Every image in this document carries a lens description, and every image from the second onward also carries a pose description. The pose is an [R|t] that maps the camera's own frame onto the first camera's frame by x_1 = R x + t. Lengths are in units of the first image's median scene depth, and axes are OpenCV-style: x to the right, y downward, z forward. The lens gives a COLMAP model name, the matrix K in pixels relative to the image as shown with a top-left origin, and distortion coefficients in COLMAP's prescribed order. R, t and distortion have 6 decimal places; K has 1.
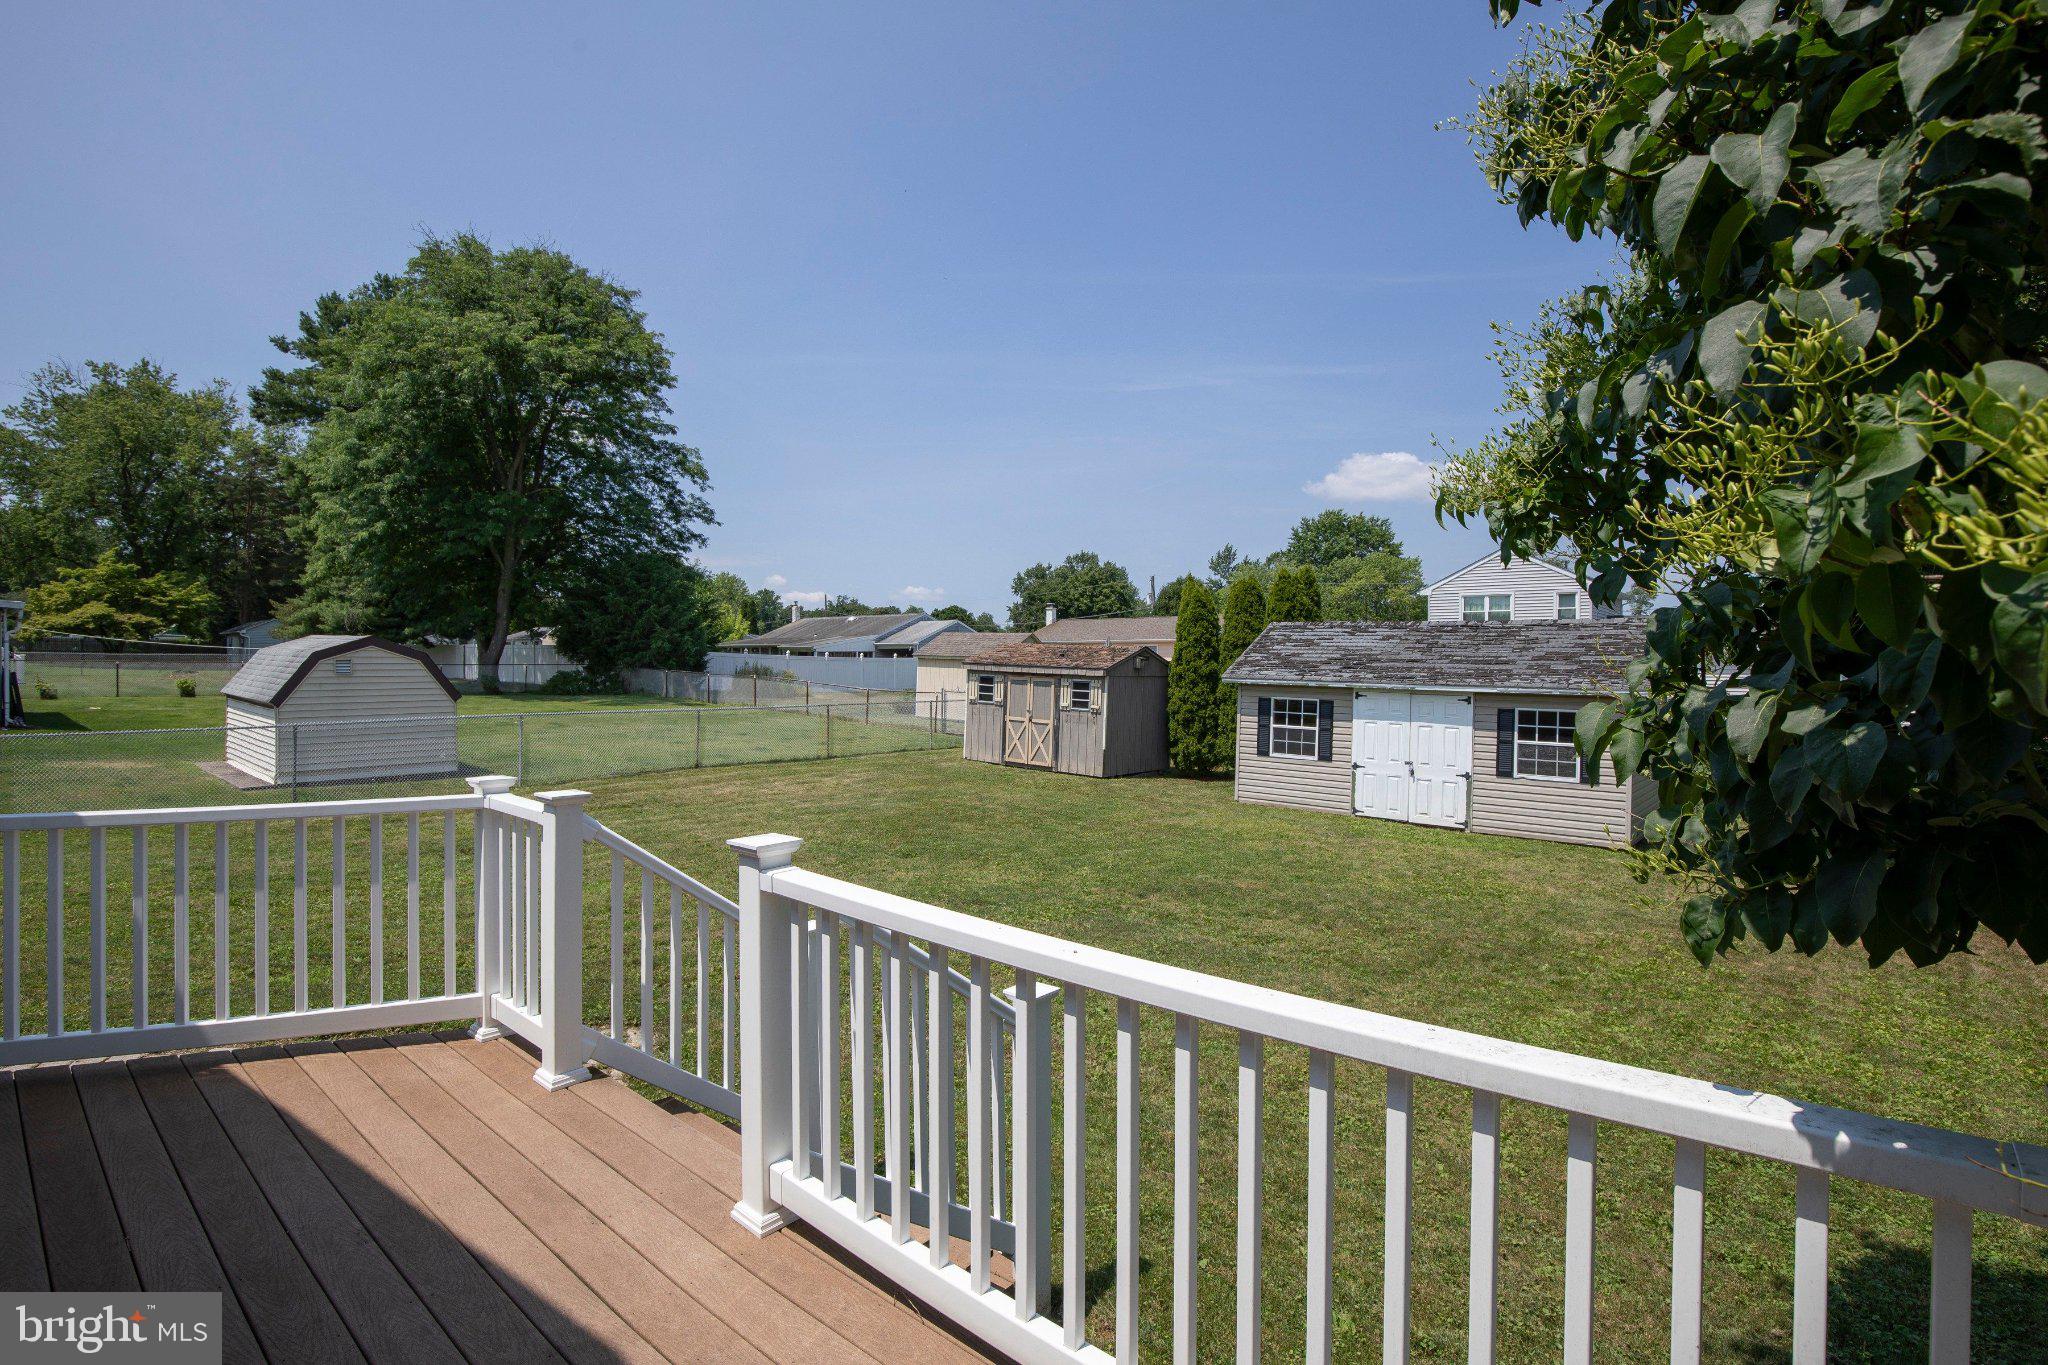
lens RADIAL K [[962.8, 0, 1031.5], [0, 962.8, 669.1], [0, 0, 1]] dist [-0.027944, 0.000112]
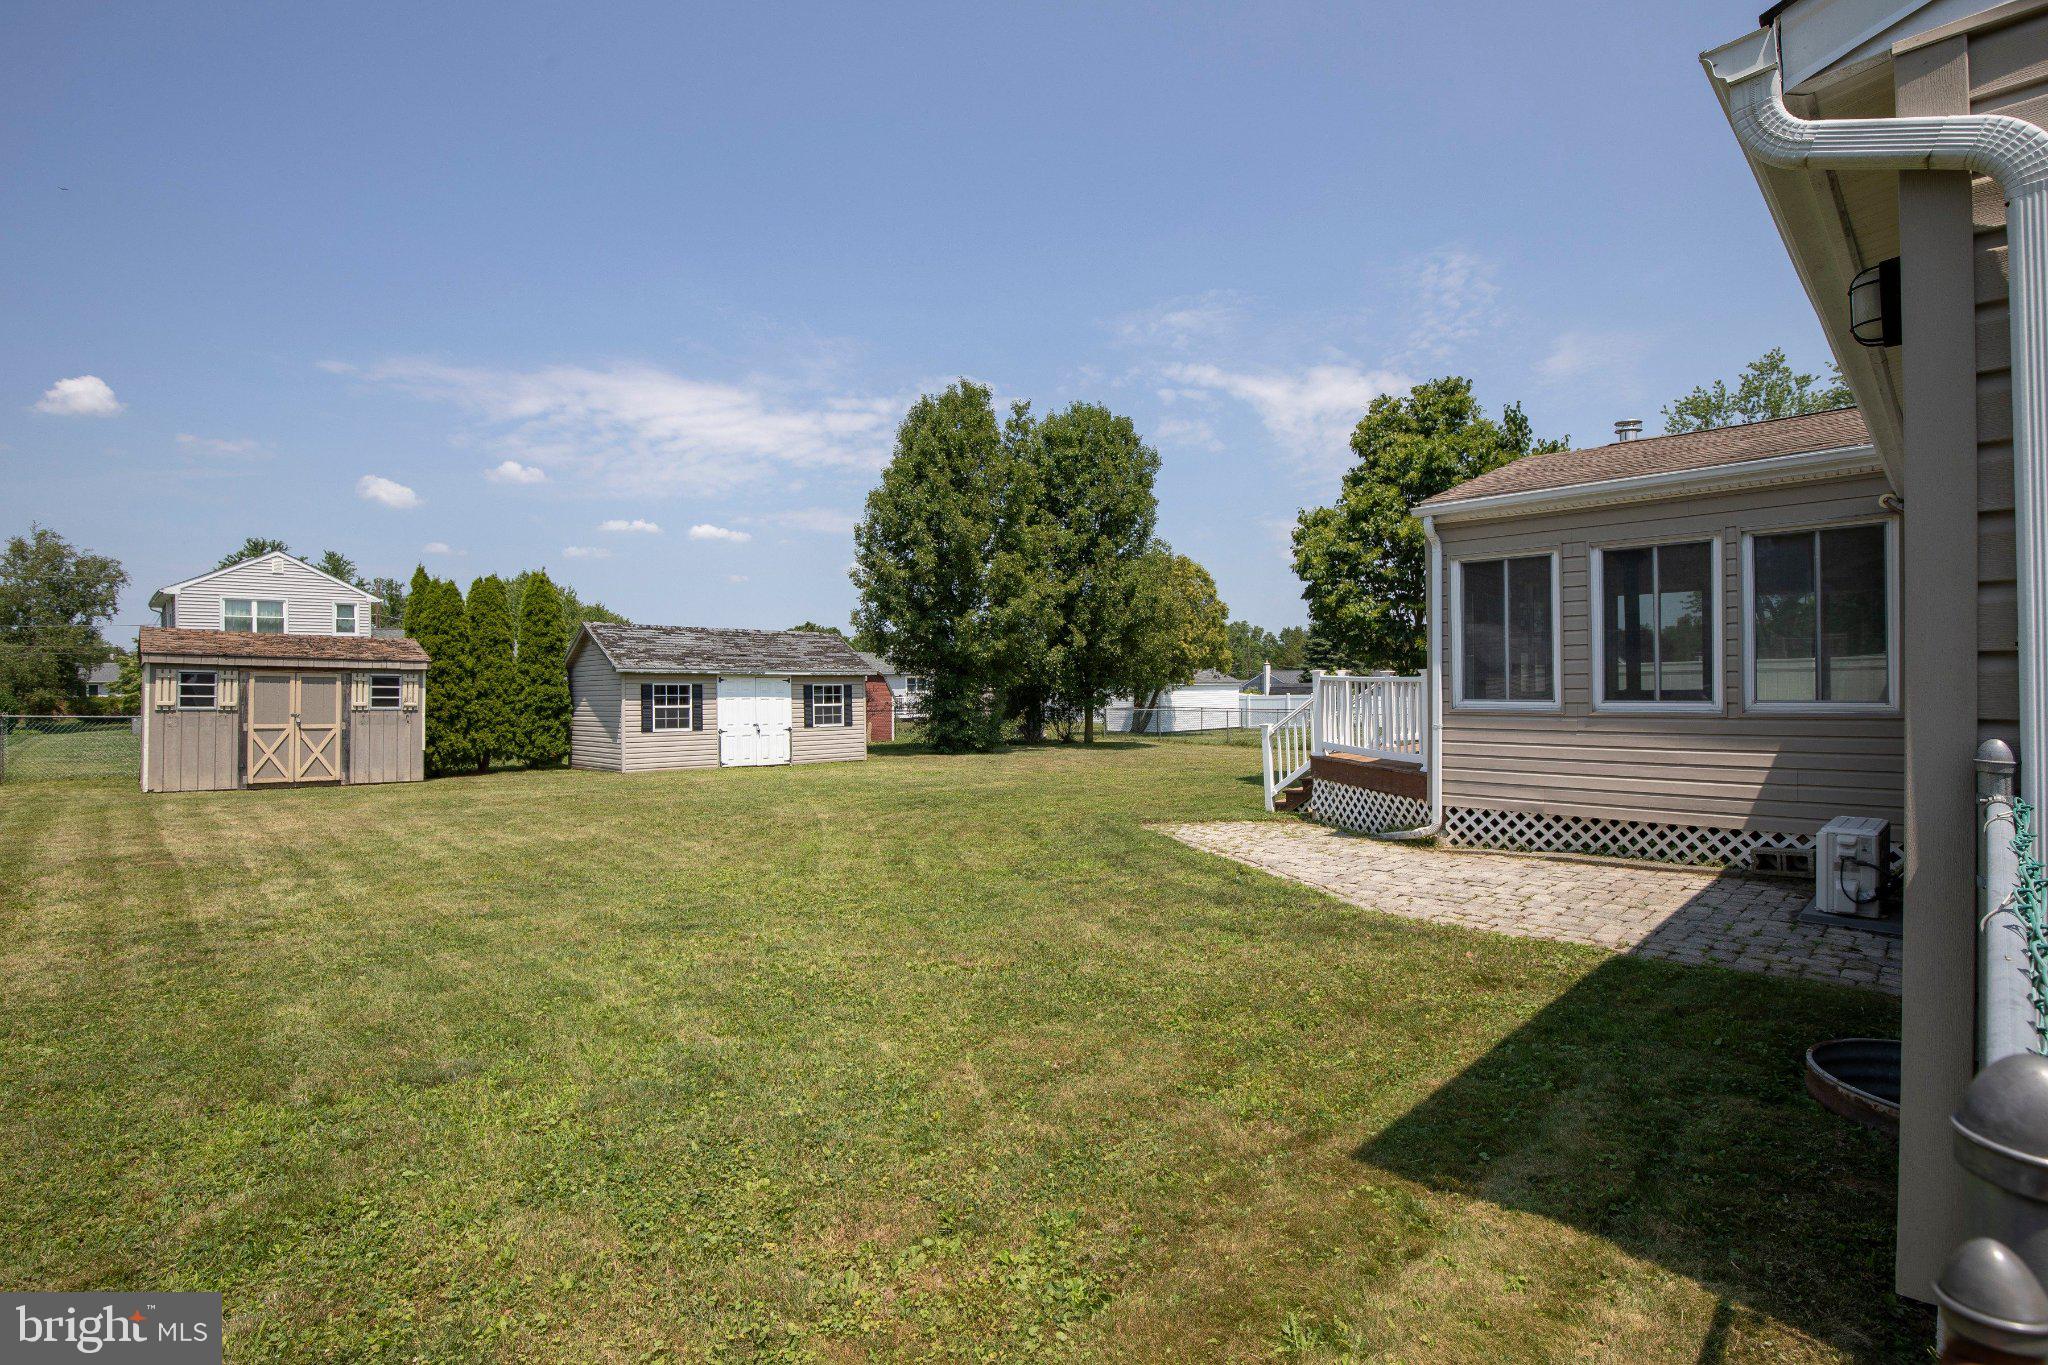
lens RADIAL K [[962.6, 0, 1036.6], [0, 962.6, 684.5], [0, 0, 1]] dist [-0.051649, 0.013555]
pose [[0.080027, -0.009643, 0.996746, -0.760402], [0.017575, 0.999811, 0.008261, 0.023823], [-0.996638, 0.016857, 0.080181, 0.341945]]
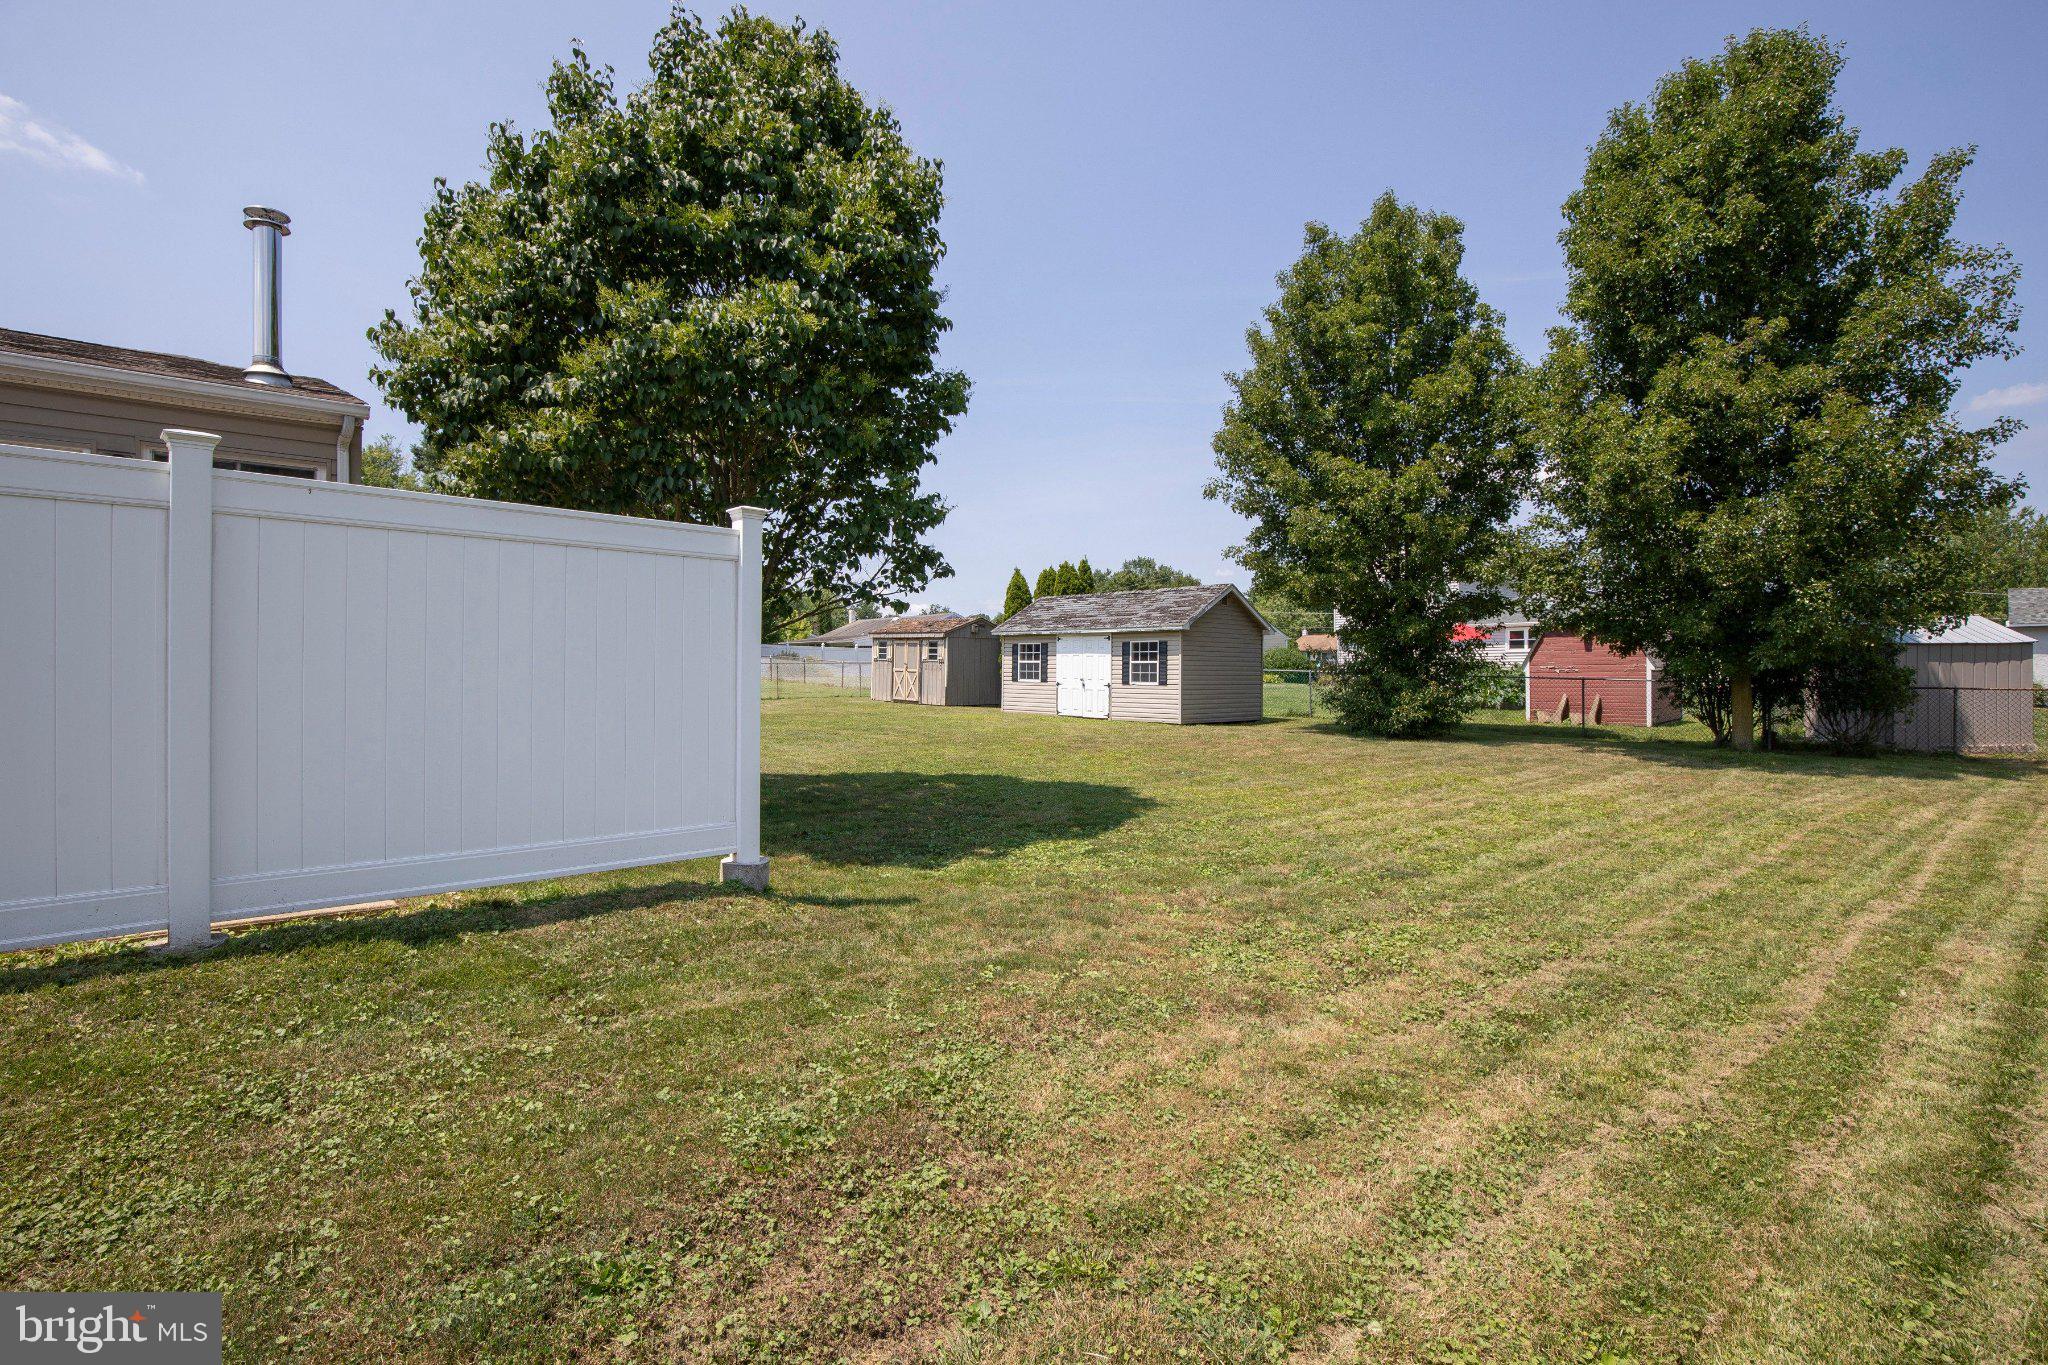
lens RADIAL K [[939.2, 0, 1022.0], [0, 939.2, 678.8], [0, 0, 1]] dist [-0.028588, 0.000567]
pose [[0.993533, -0.012123, -0.112897, 0.351124], [0.012546, 0.999917, 0.003032, 0.067544], [0.112851, -0.004429, 0.993602, -0.421042]]
